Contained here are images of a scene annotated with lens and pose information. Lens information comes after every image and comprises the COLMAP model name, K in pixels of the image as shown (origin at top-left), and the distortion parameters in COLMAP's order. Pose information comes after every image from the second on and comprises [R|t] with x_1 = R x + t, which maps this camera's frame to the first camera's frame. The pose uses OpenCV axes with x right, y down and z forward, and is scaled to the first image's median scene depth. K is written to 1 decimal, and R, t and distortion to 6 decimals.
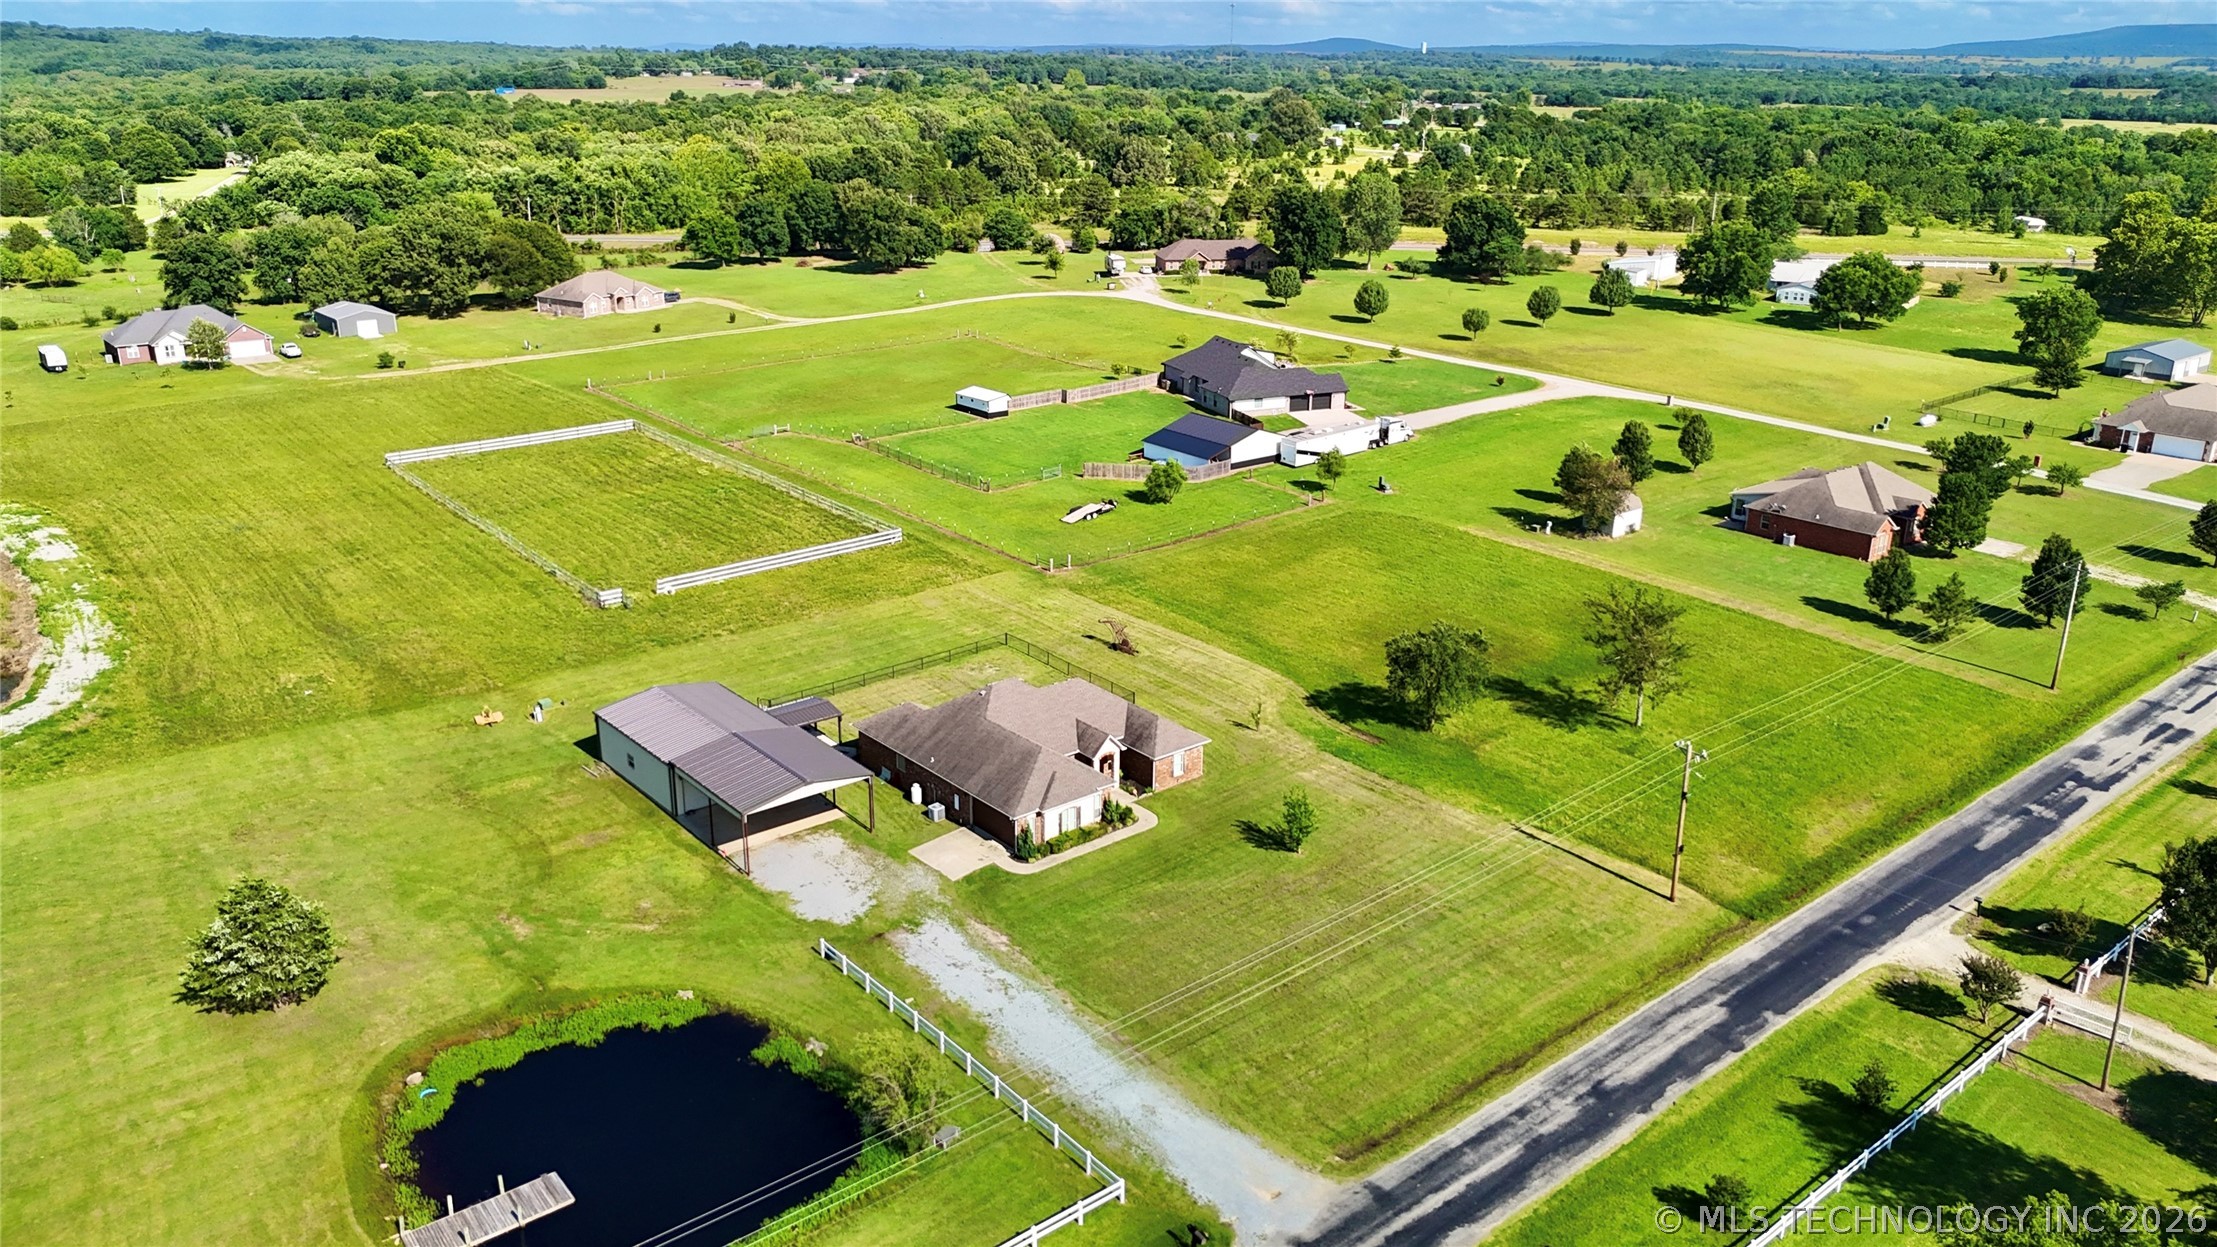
lens RADIAL K [[1628.1, 0, 1114.9], [0, 1628.1, 622.0], [0, 0, 1]] dist [0.072904, -0.075086]
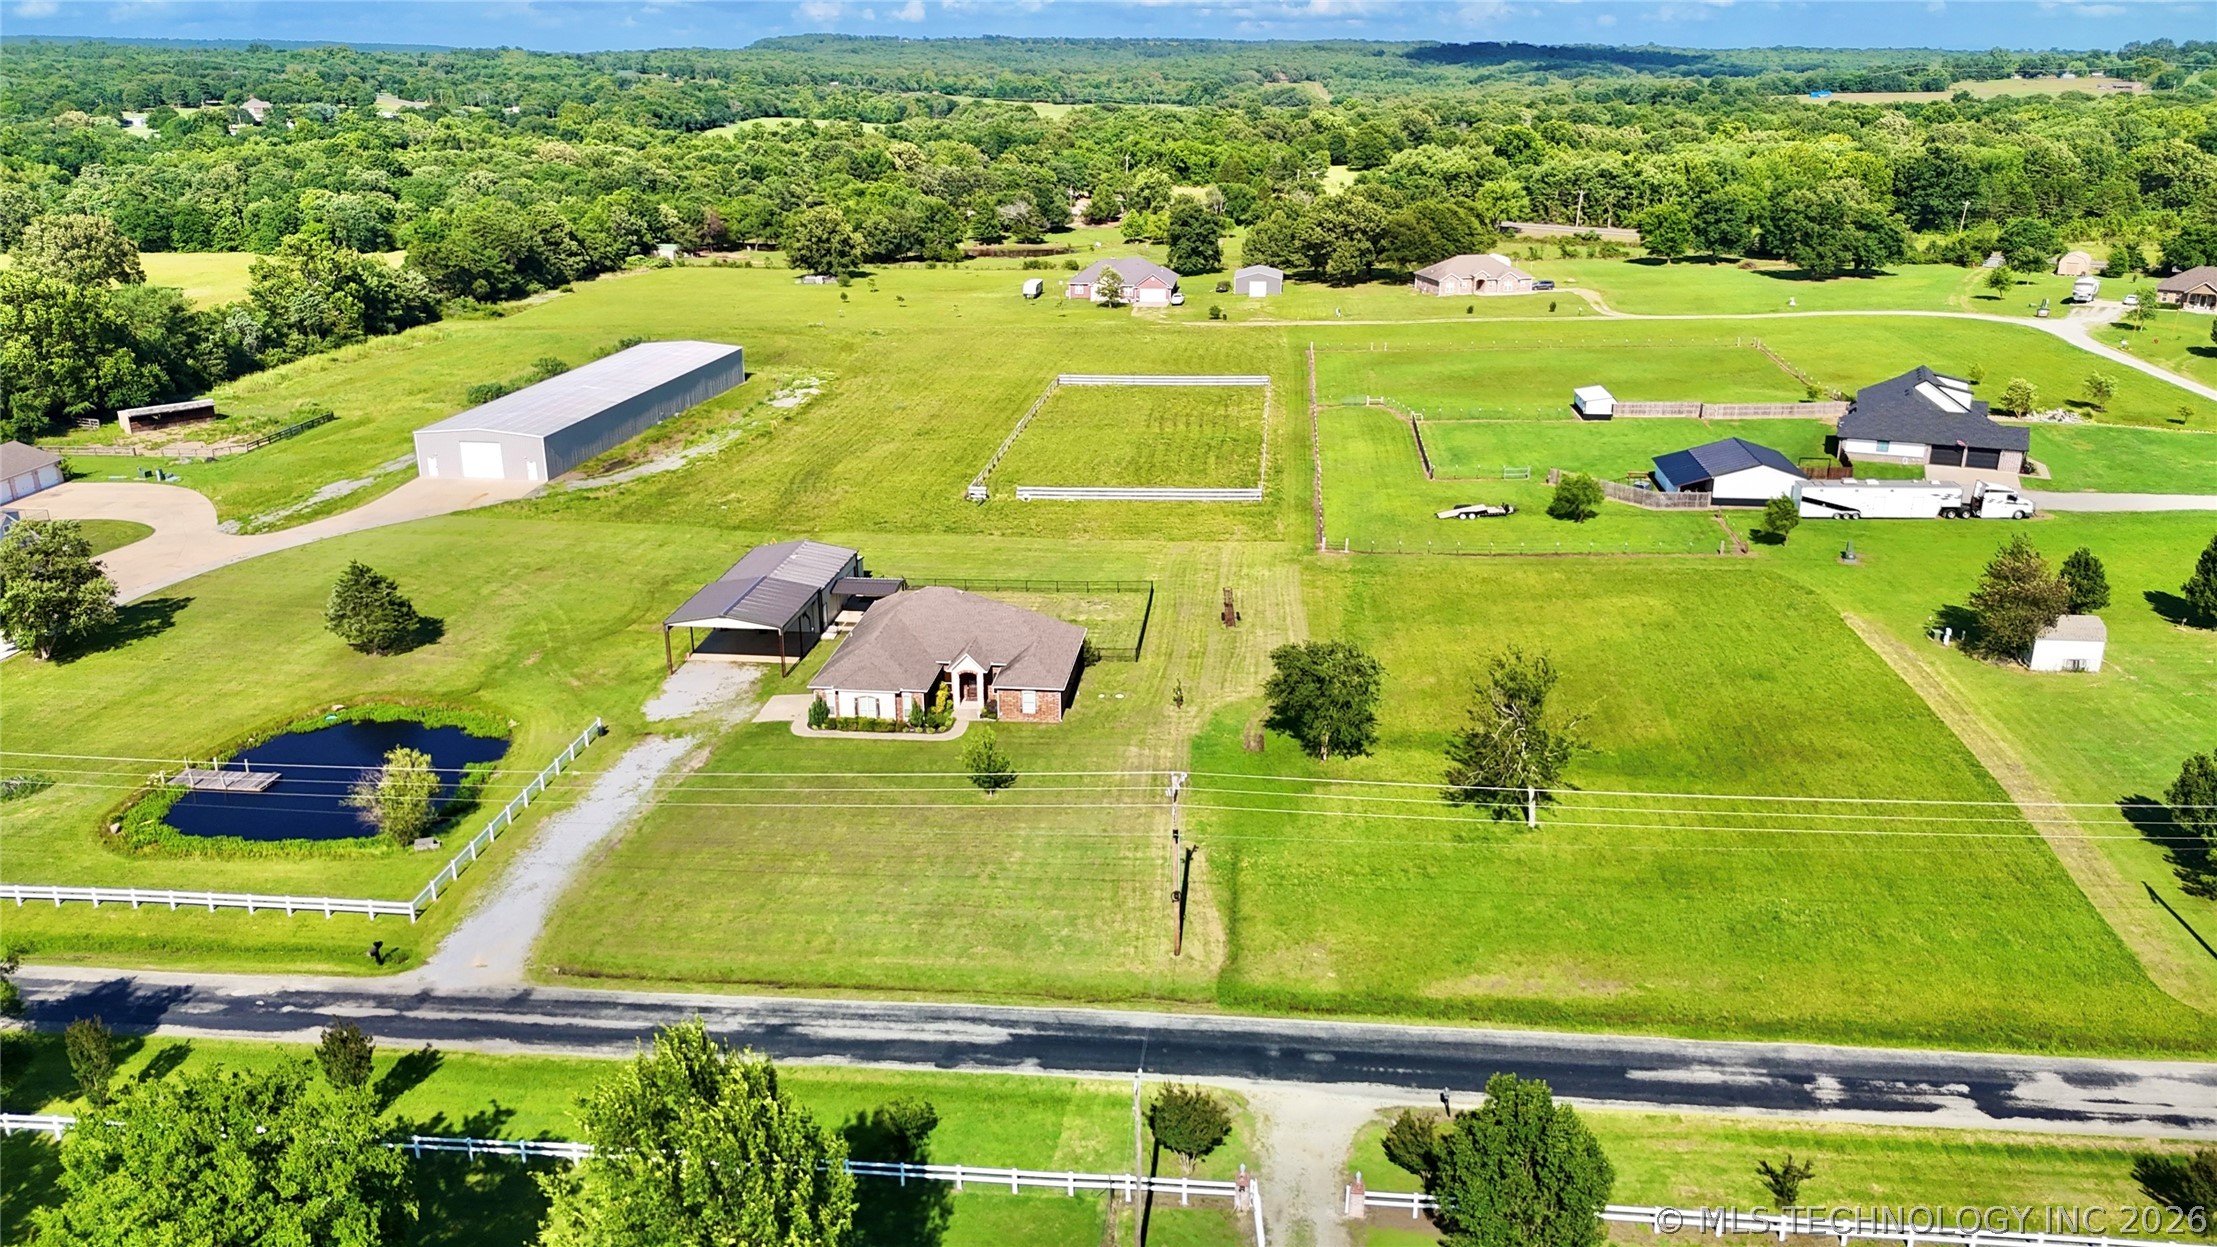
lens RADIAL K [[1628.1, 0, 1110.5], [0, 1628.1, 634.9], [0, 0, 1]] dist [0.072904, -0.075086]
pose [[0.693351, 0.229346, -0.683128, 0.534101], [-0.228477, 0.969054, 0.093443, -0.042896], [0.683419, 0.091290, 0.724296, 0.199474]]
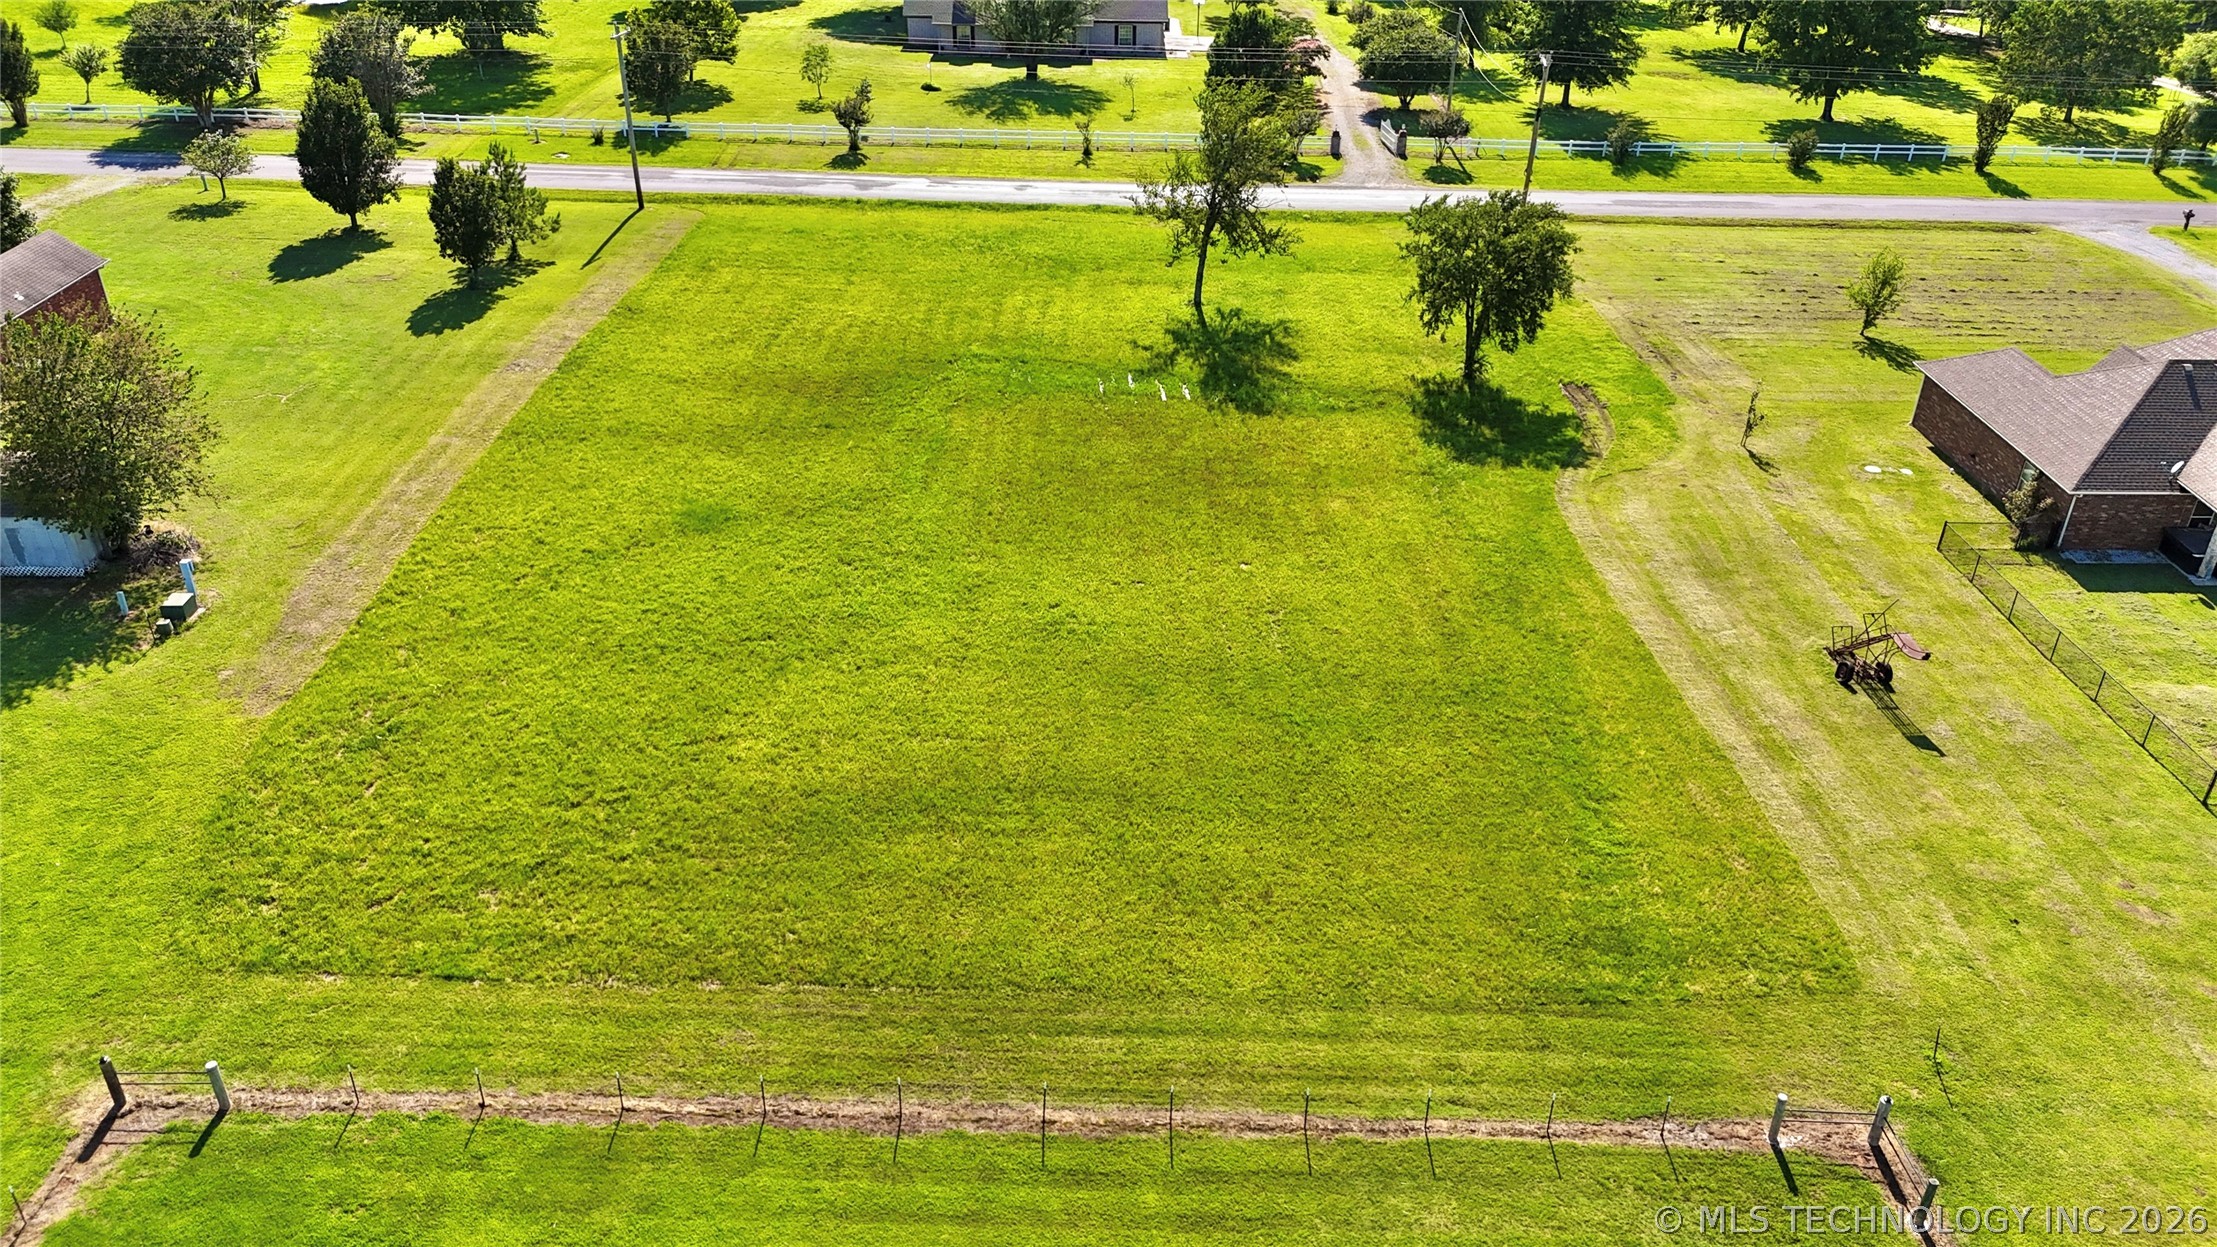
lens RADIAL K [[1628.1, 0, 1110.9], [0, 1628.1, 638.0], [0, 0, 1]] dist [0.072904, -0.075086]
pose [[-0.772486, -0.338681, 0.537178, -0.055485], [0.191480, 0.682310, 0.705541, -0.253702], [-0.605475, 0.647880, -0.462225, 1.086098]]
